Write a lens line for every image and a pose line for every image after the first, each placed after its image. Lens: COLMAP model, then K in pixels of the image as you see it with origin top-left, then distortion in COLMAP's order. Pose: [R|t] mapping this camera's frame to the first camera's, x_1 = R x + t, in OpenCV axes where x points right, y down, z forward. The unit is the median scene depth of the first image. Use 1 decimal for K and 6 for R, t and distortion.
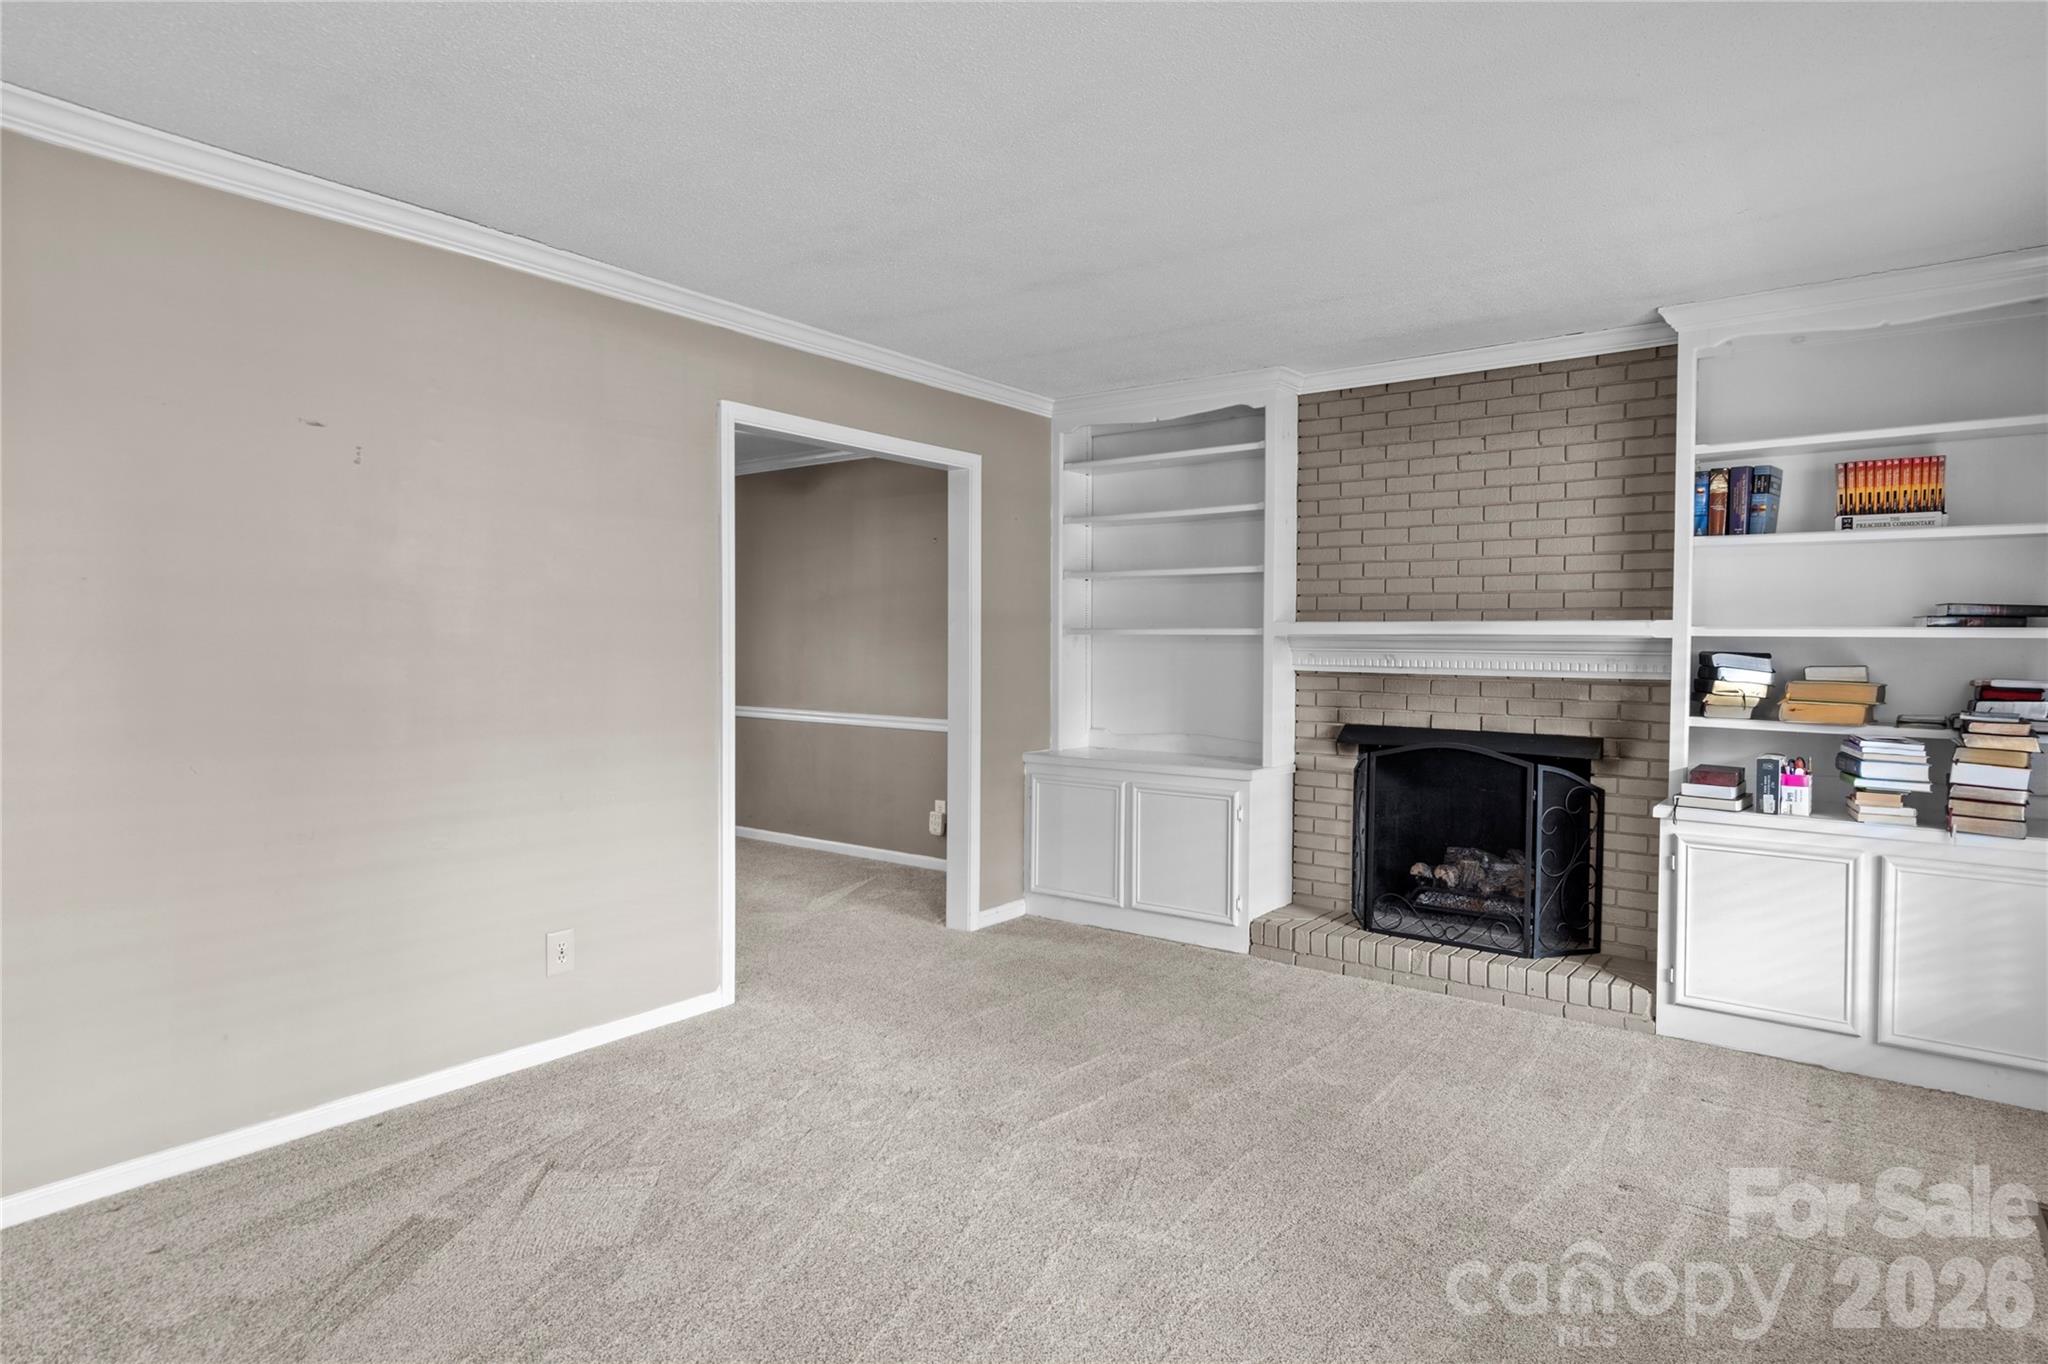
lens RADIAL K [[1106.1, 0, 1033.5], [0, 1106.1, 671.4], [0, 0, 1]] dist [0.007311, -0.003245]
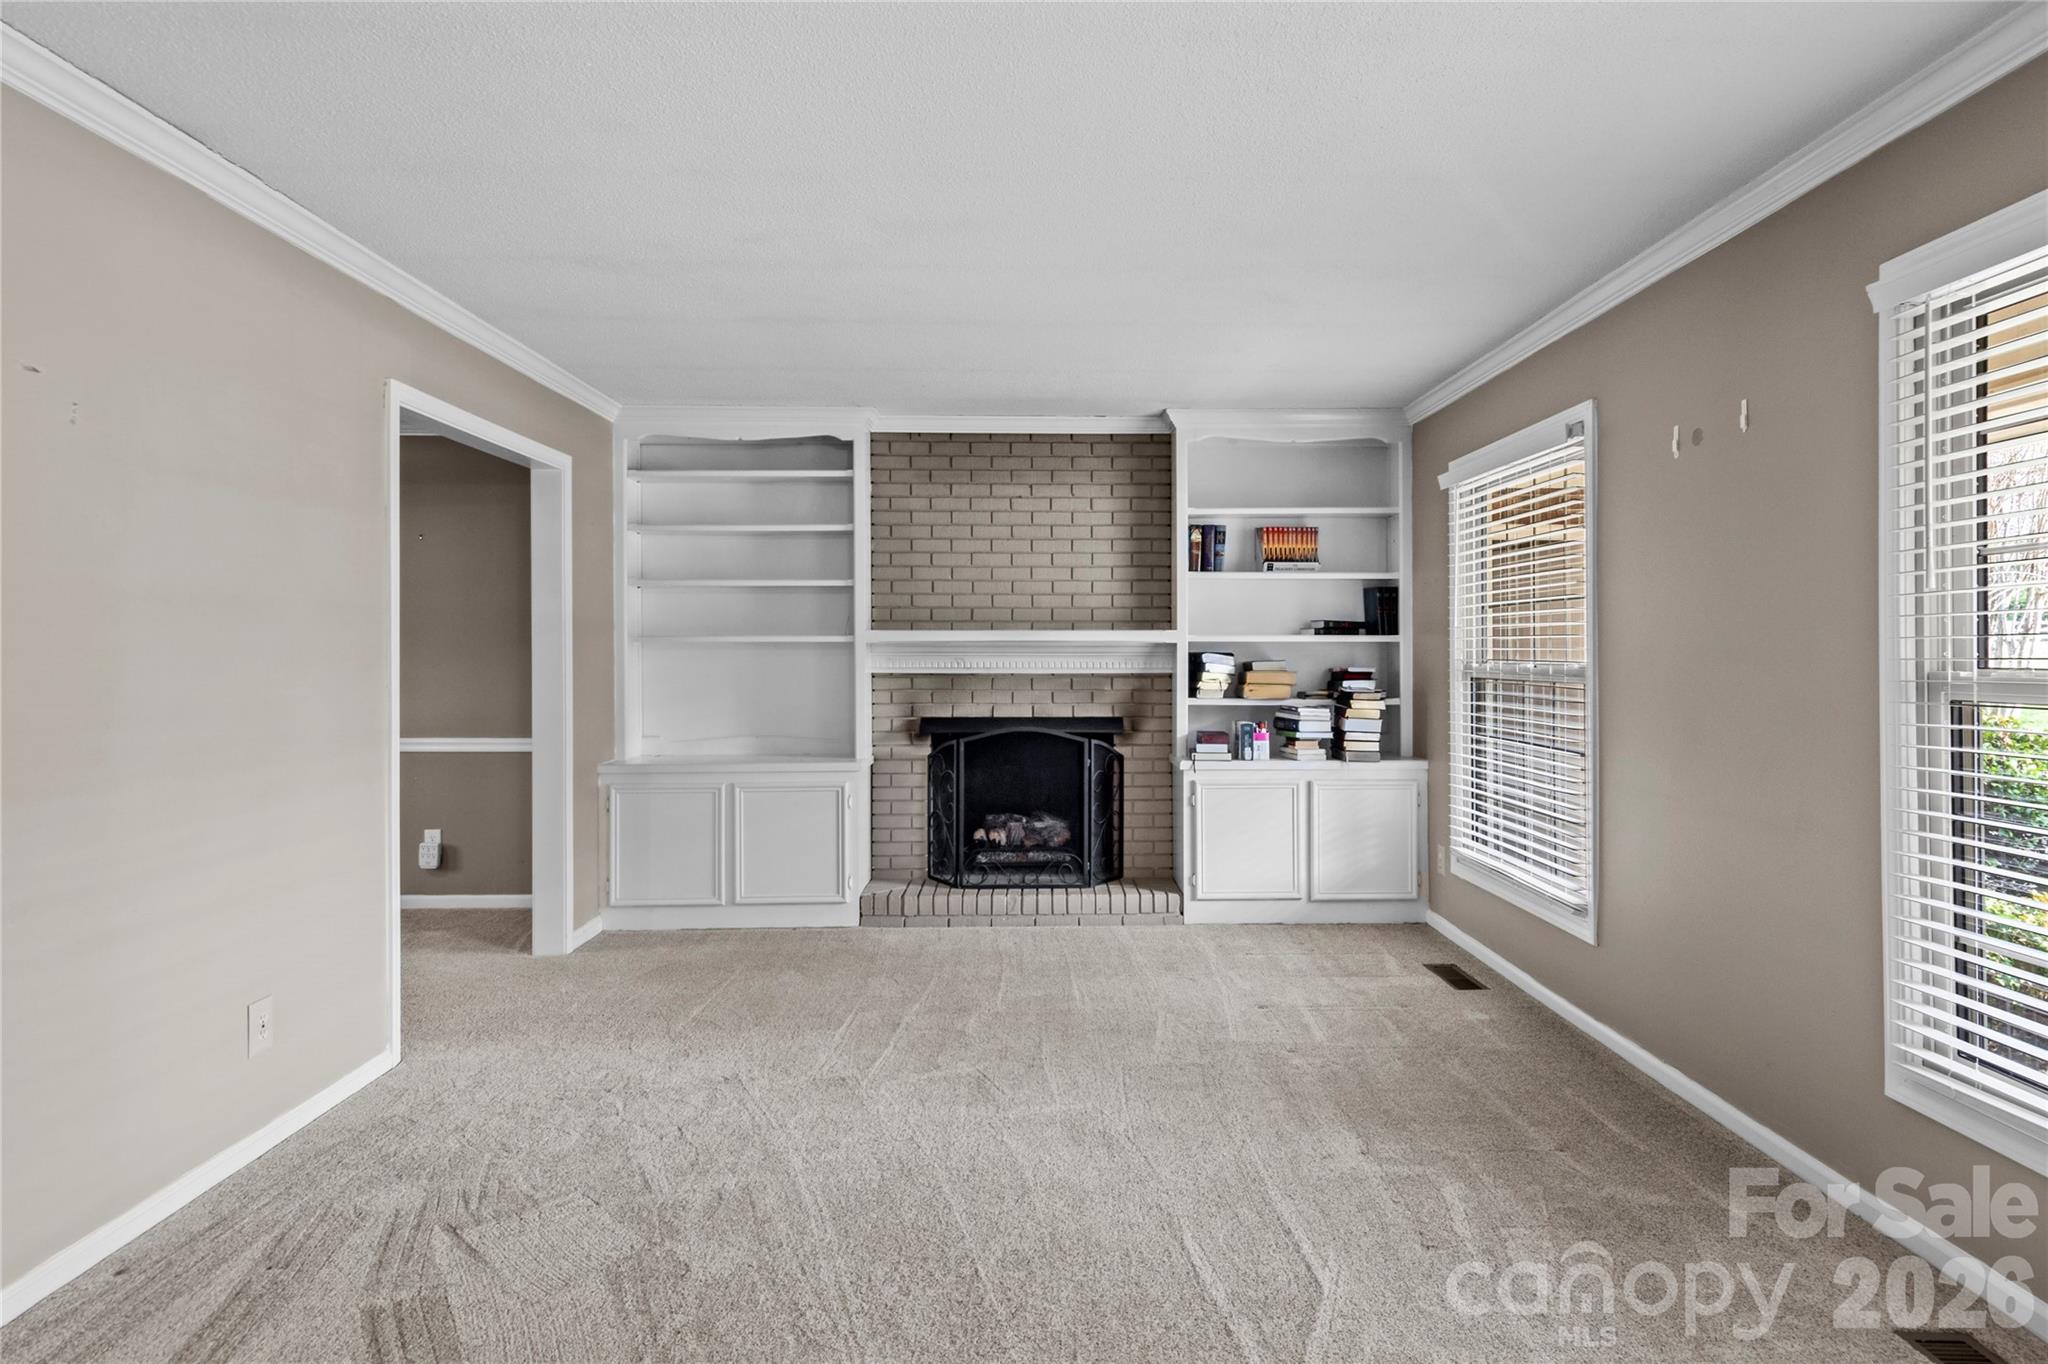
lens RADIAL K [[1106.1, 0, 1049.3], [0, 1106.1, 657.4], [0, 0, 1]] dist [0.007311, -0.003245]
pose [[0.795657, -0.011977, 0.605630, -0.398822], [0.023744, 0.999653, -0.011426, 0.000601], [-0.605282, 0.023471, 0.795665, -0.020657]]
